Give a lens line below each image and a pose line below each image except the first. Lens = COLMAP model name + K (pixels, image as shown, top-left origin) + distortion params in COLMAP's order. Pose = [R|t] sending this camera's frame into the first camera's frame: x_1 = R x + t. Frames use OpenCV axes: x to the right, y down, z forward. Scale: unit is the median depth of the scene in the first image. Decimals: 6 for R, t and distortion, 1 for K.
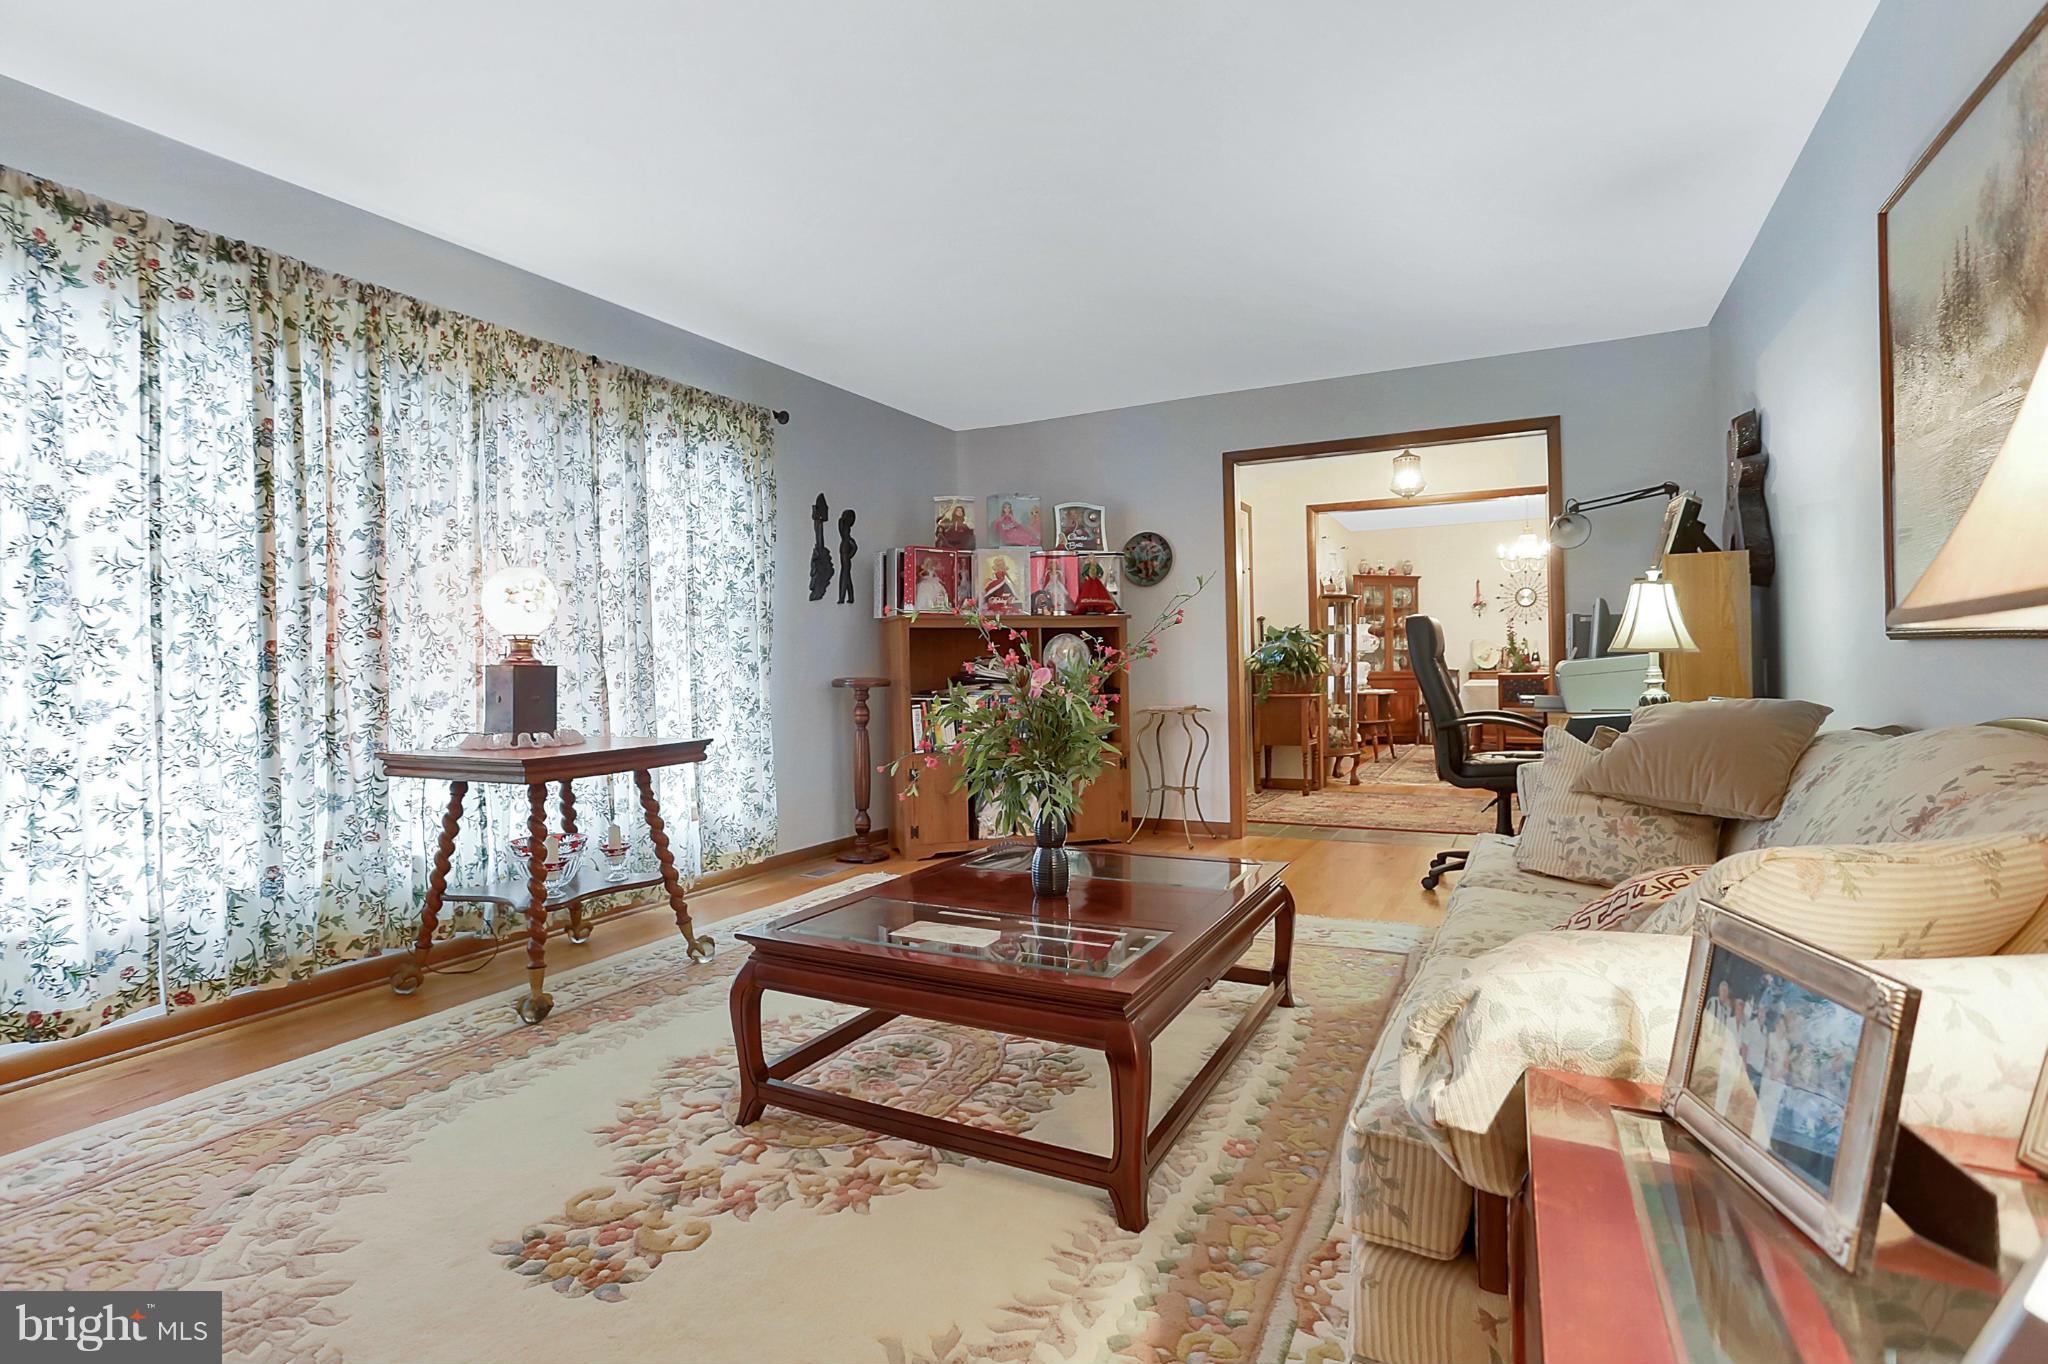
lens RADIAL K [[994.4, 0, 1015.3], [0, 994.4, 676.9], [0, 0, 1]] dist [-0.037934, 0.014918]
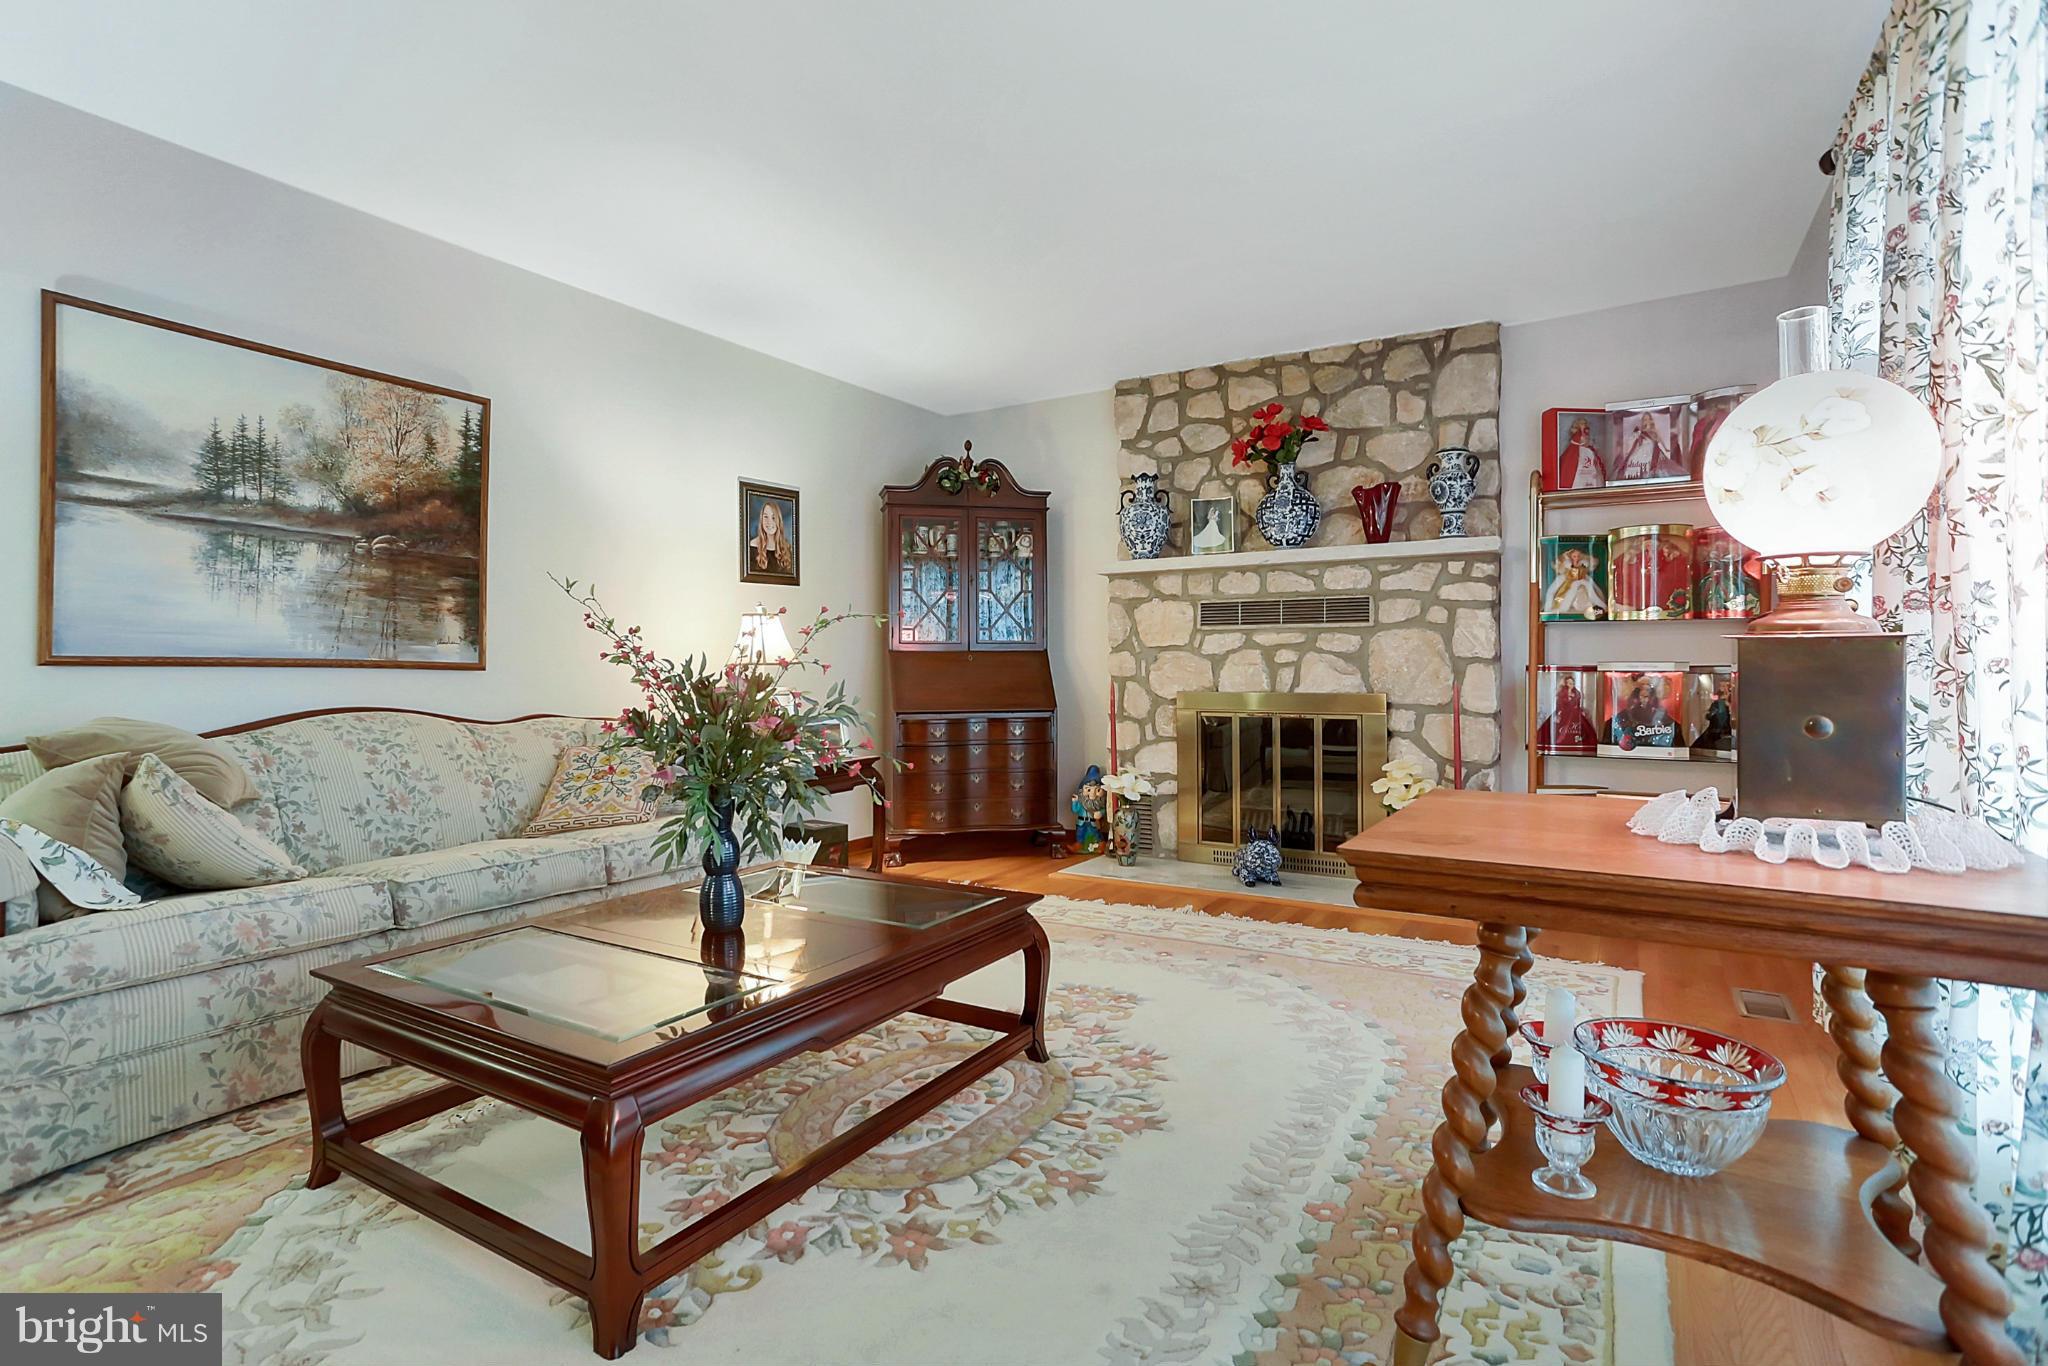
lens RADIAL K [[994.4, 0, 1010.1], [0, 994.4, 667.4], [0, 0, 1]] dist [-0.037934, 0.014918]
pose [[-0.996794, 0.026291, 0.075565, -0.292919], [0.027210, 0.999567, 0.011162, -0.016136], [-0.075239, 0.013182, -0.997078, 1.864599]]
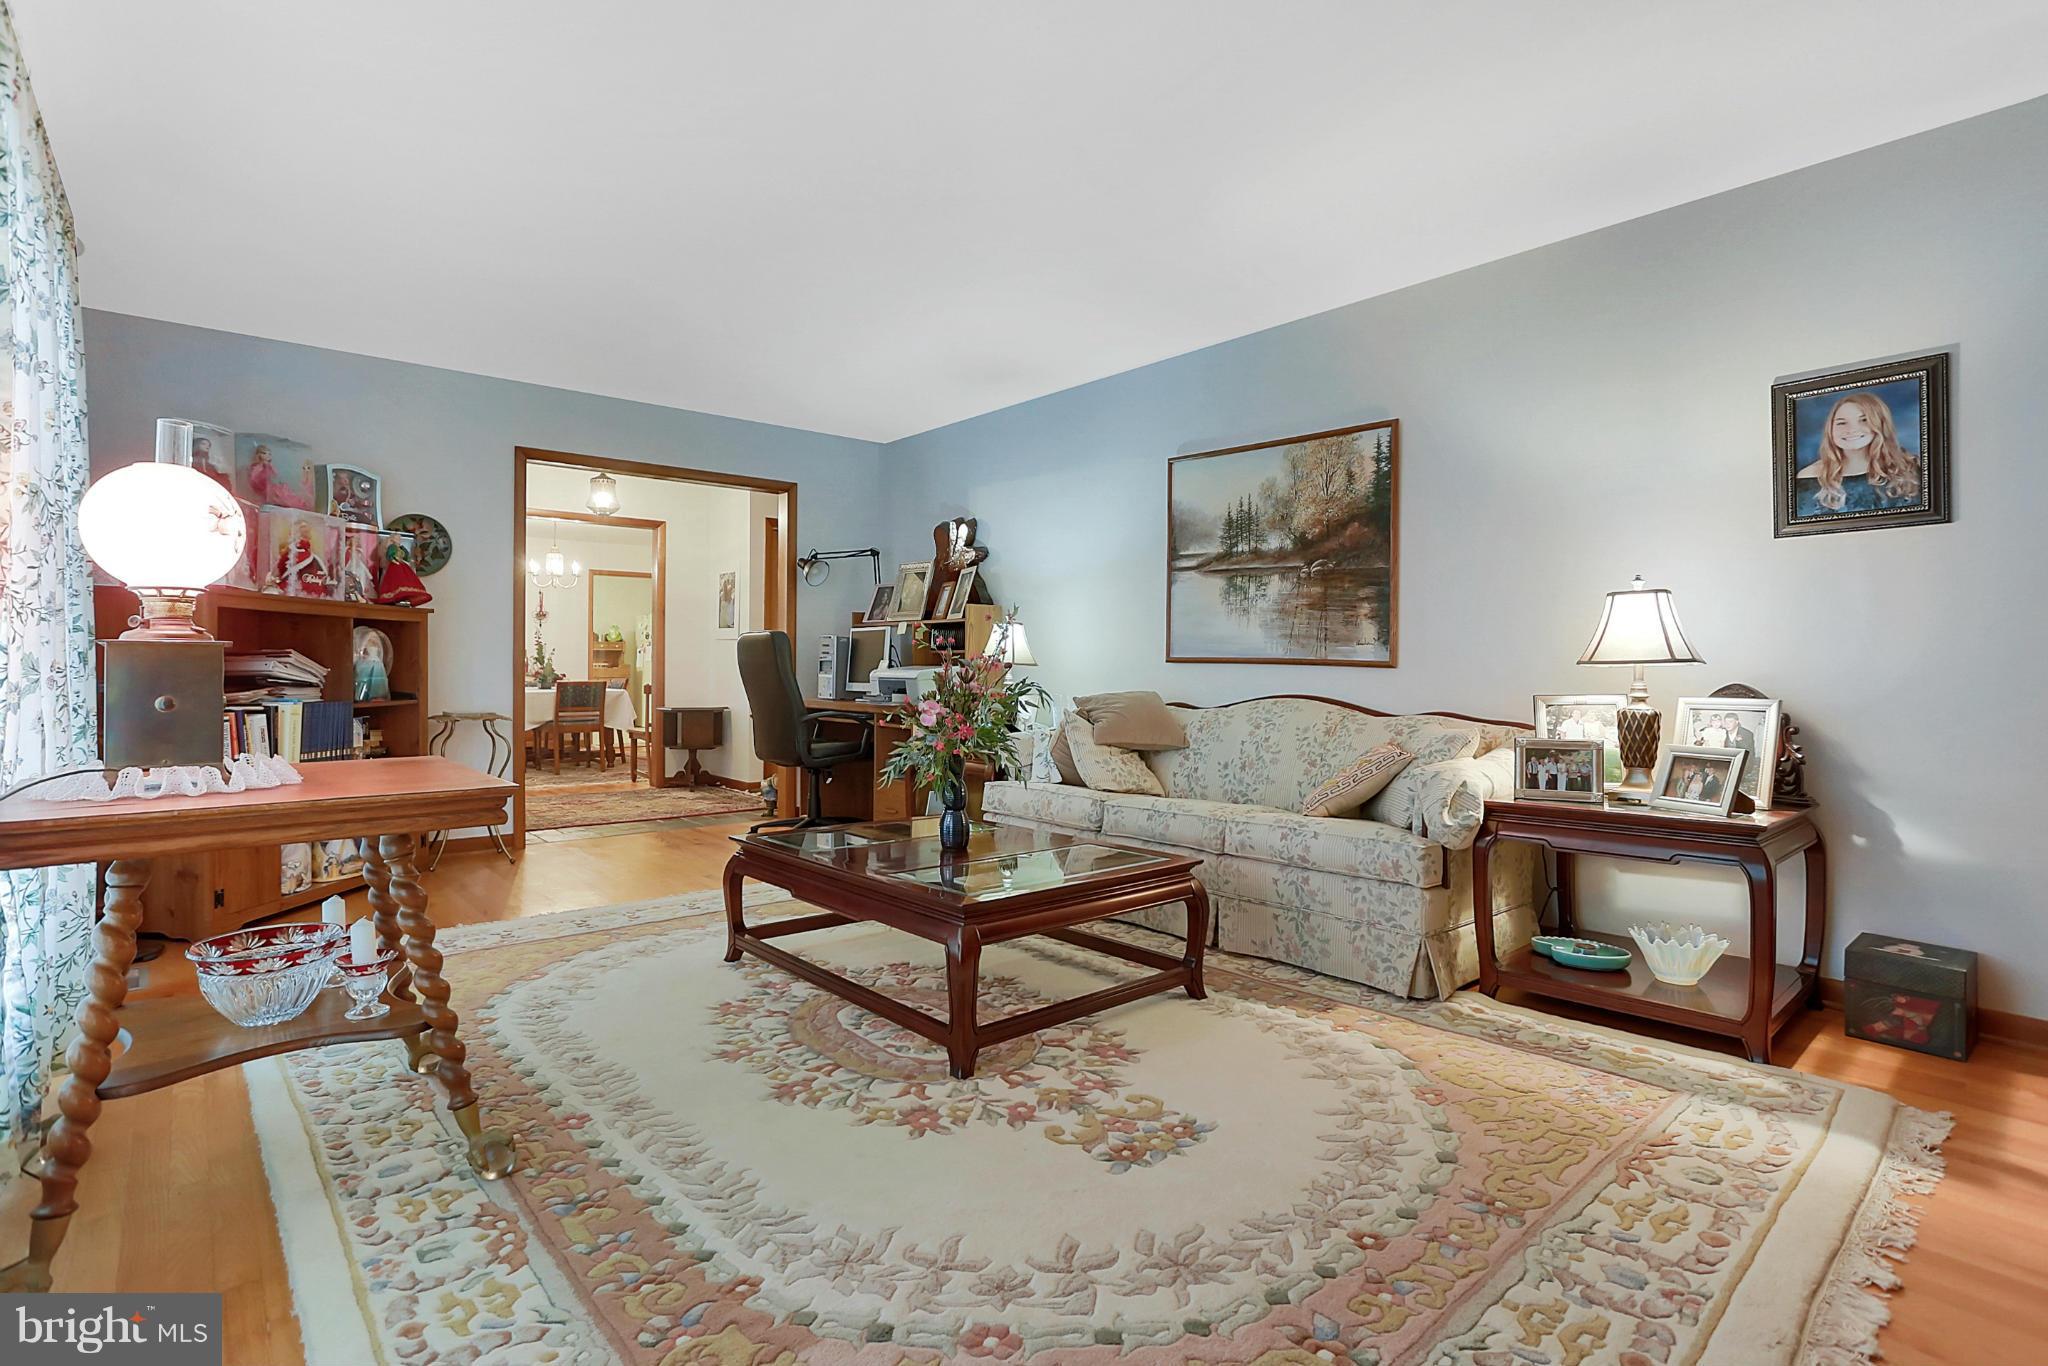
lens RADIAL K [[994.4, 0, 1017.9], [0, 994.4, 674.8], [0, 0, 1]] dist [-0.037934, 0.014918]
pose [[0.361910, 0.012115, 0.932134, -1.118495], [-0.000054, 0.999916, -0.012974, 0.015116], [-0.932213, 0.004645, 0.361881, 0.469062]]
